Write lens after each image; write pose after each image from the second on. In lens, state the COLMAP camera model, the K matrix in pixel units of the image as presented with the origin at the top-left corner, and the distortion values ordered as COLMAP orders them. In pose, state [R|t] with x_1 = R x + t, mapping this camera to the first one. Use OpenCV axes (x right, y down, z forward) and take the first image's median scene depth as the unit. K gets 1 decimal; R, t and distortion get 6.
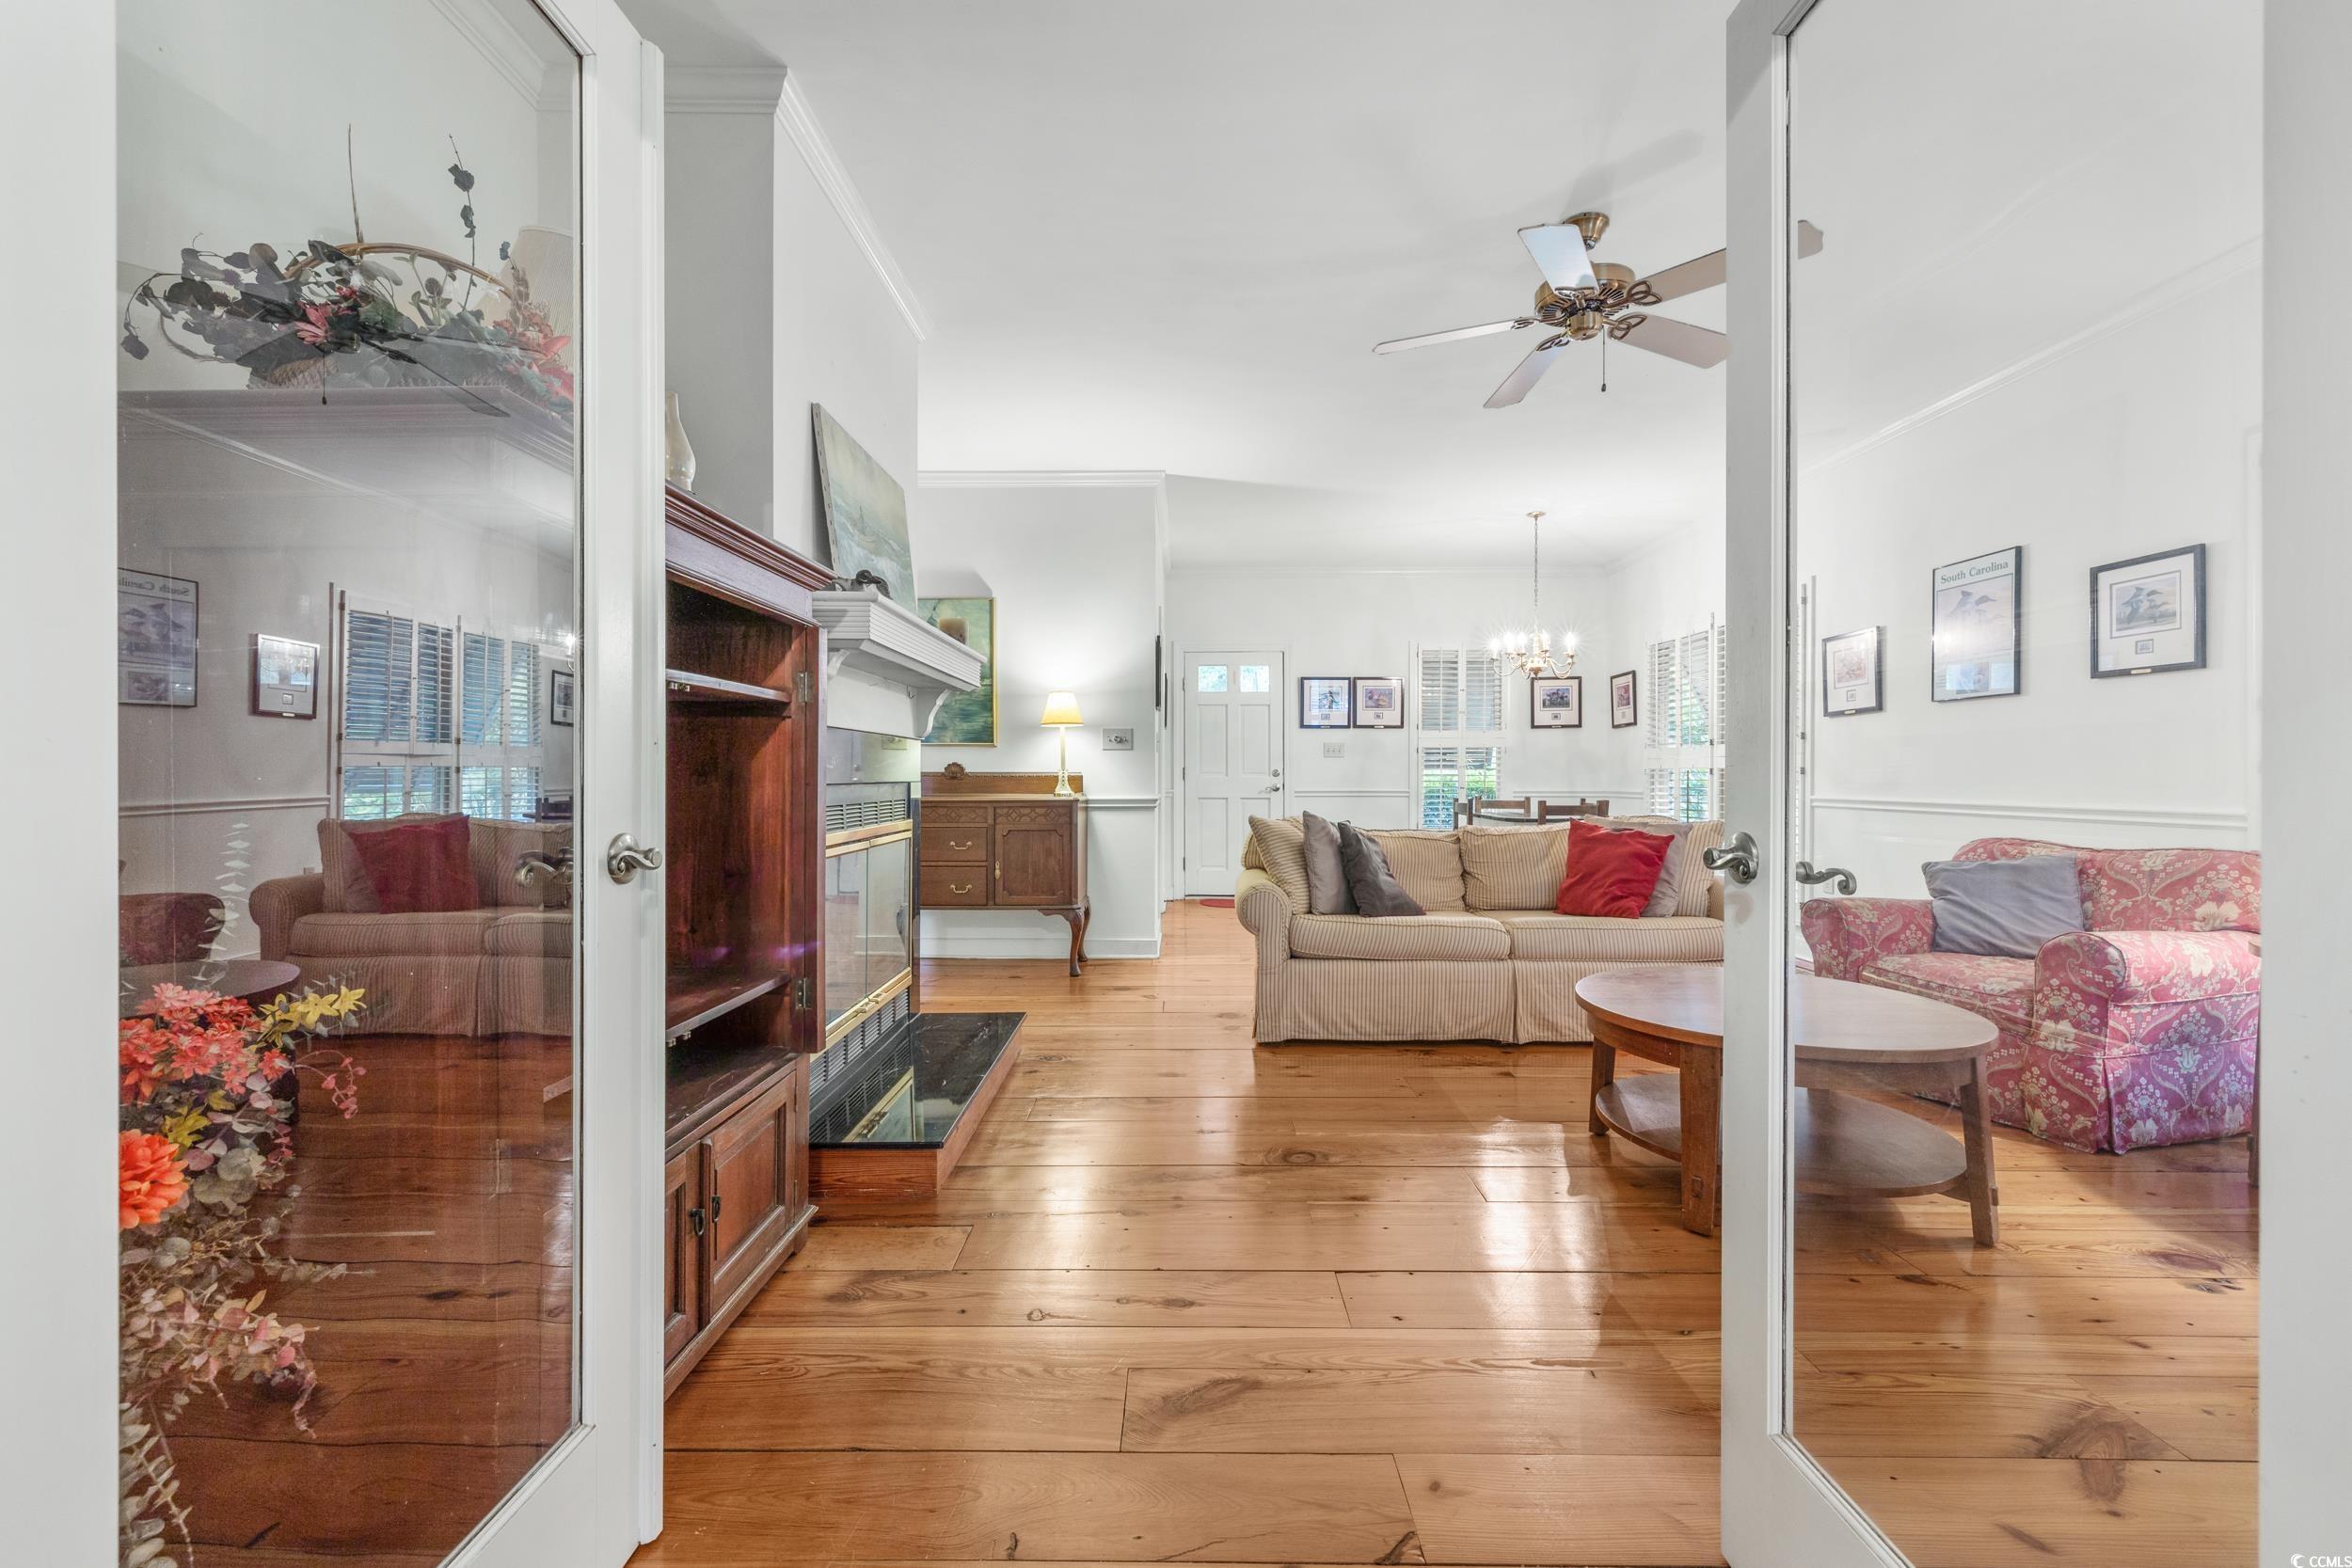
lens RADIAL K [[994.5, 0, 1172.8], [0, 994.5, 777.1], [0, 0, 1]] dist [0.001736, 0.000480]
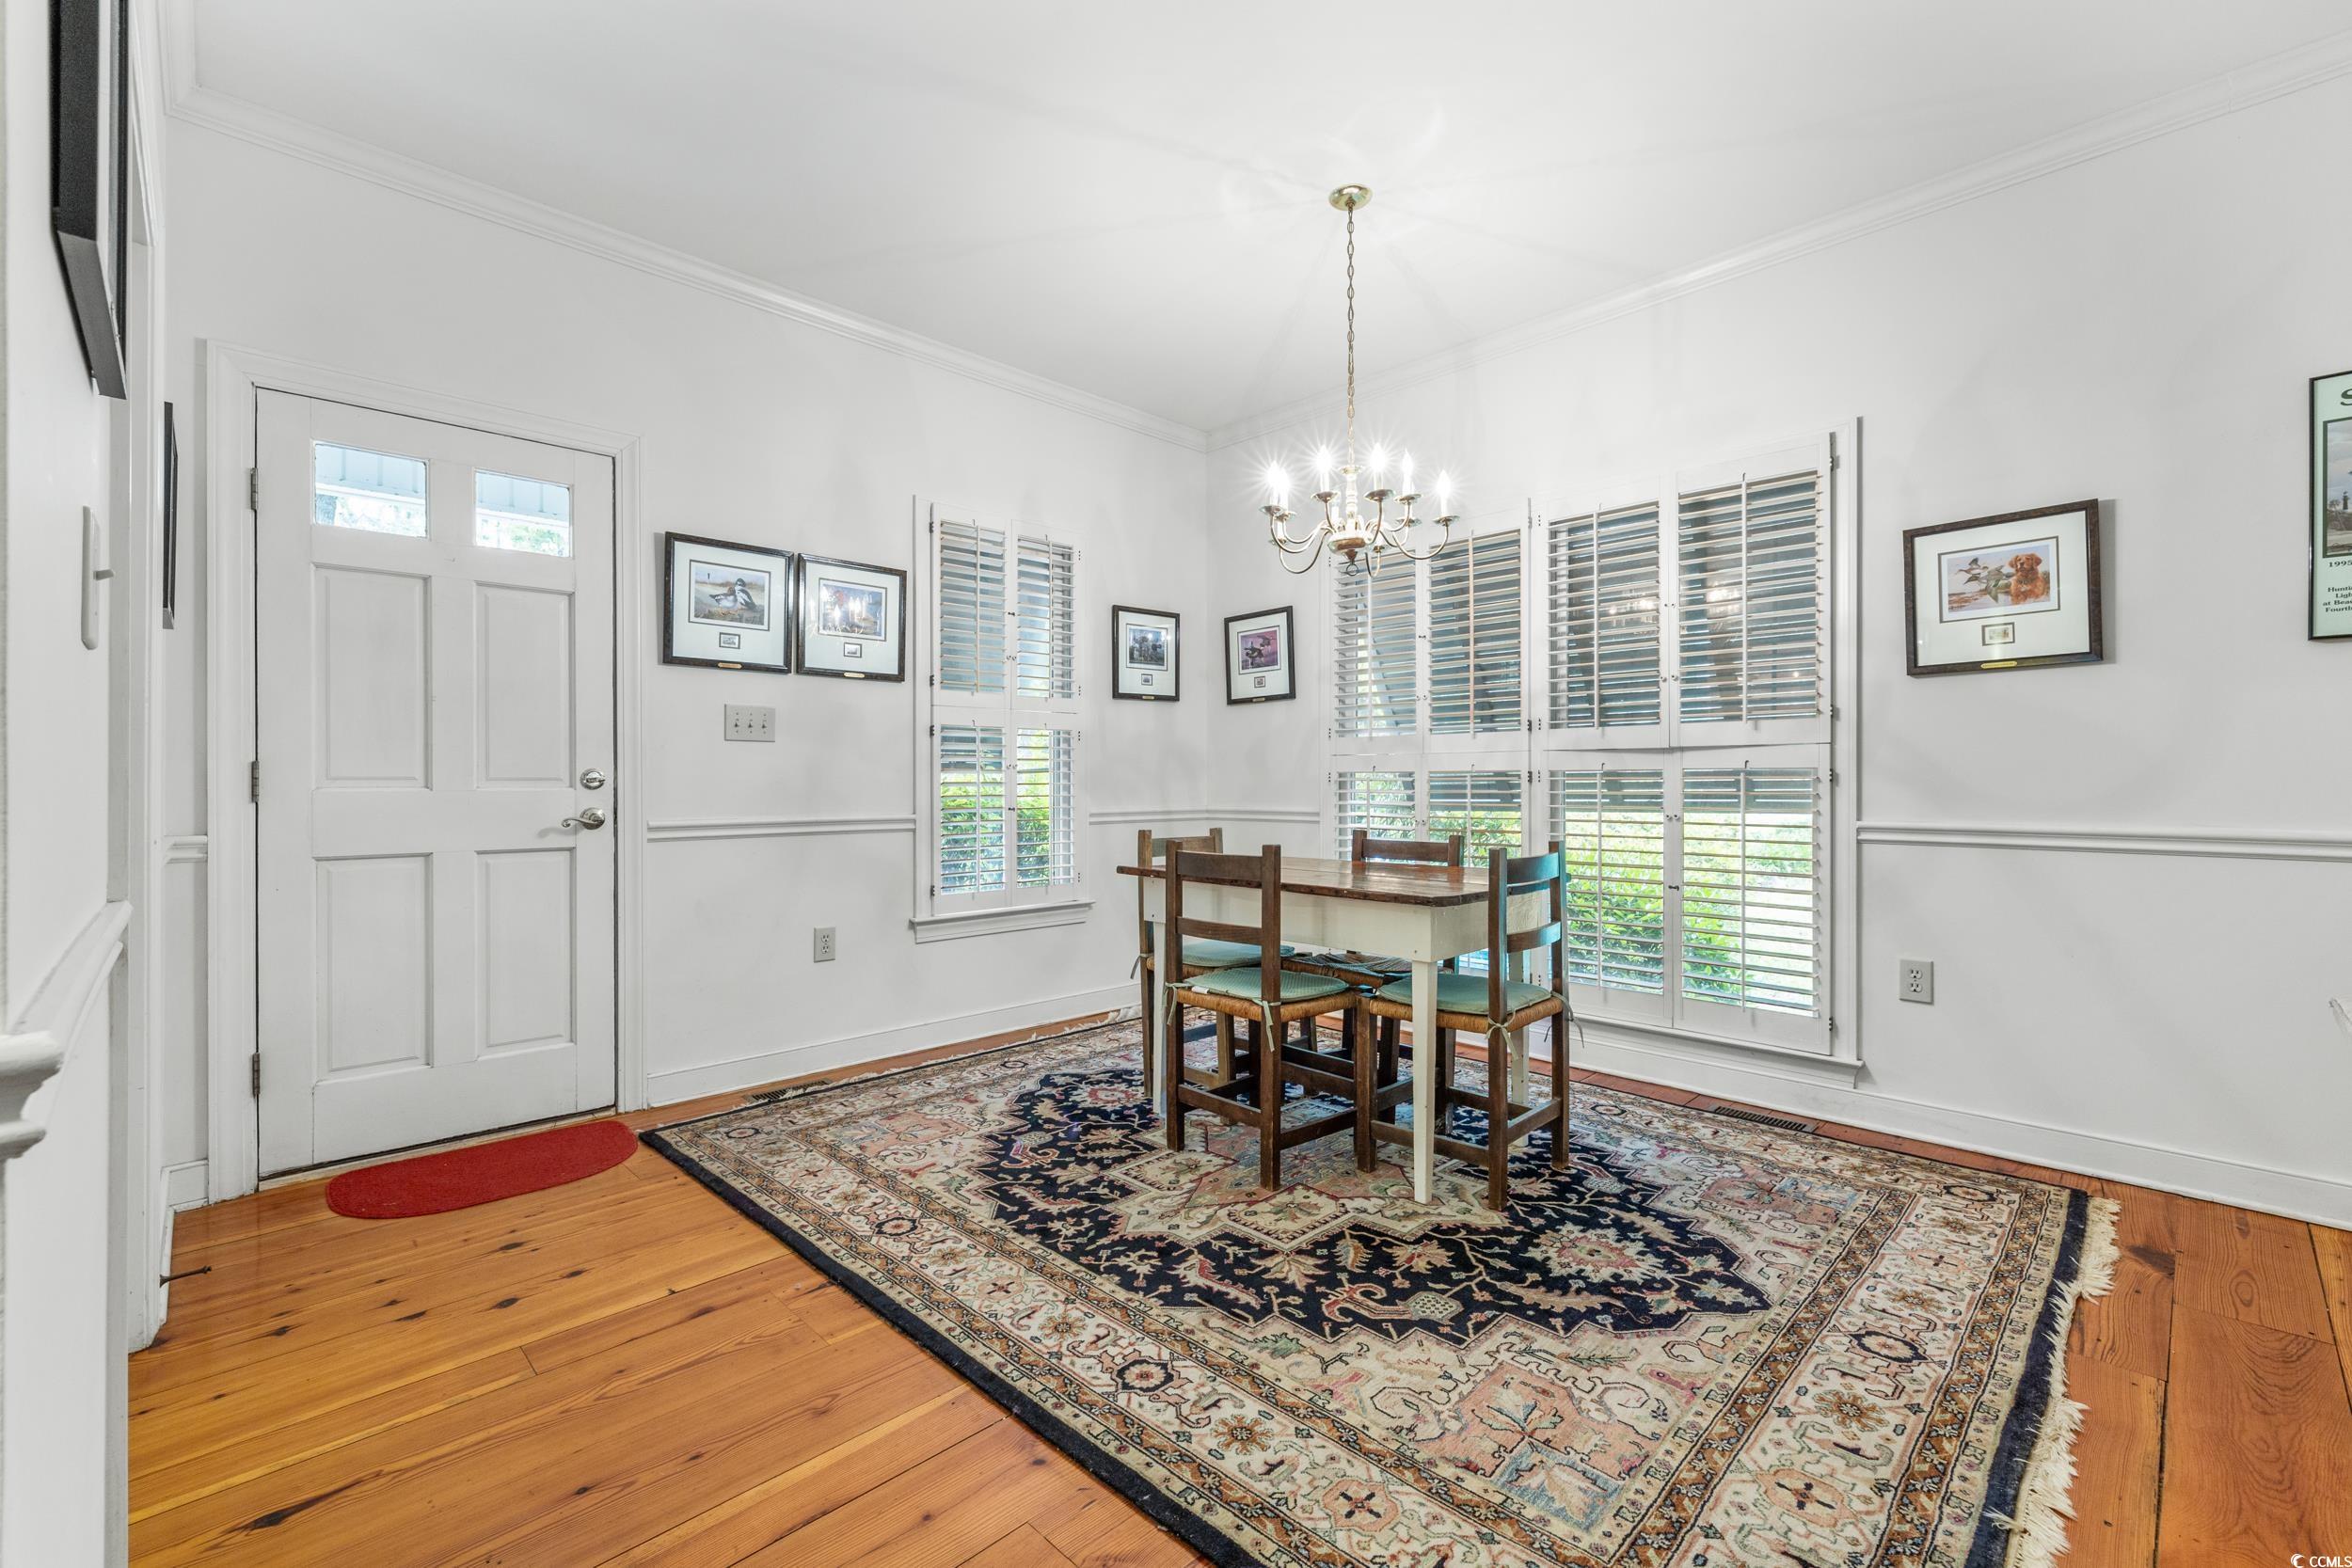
lens RADIAL K [[994.5, 0, 1170.5], [0, 994.5, 779.8], [0, 0, 1]] dist [0.001736, 0.000480]
pose [[0.712042, -0.000876, 0.702136, -0.007220], [0.002951, 0.999994, -0.001744, -0.005595], [-0.702130, 0.003314, 0.712041, 1.156171]]
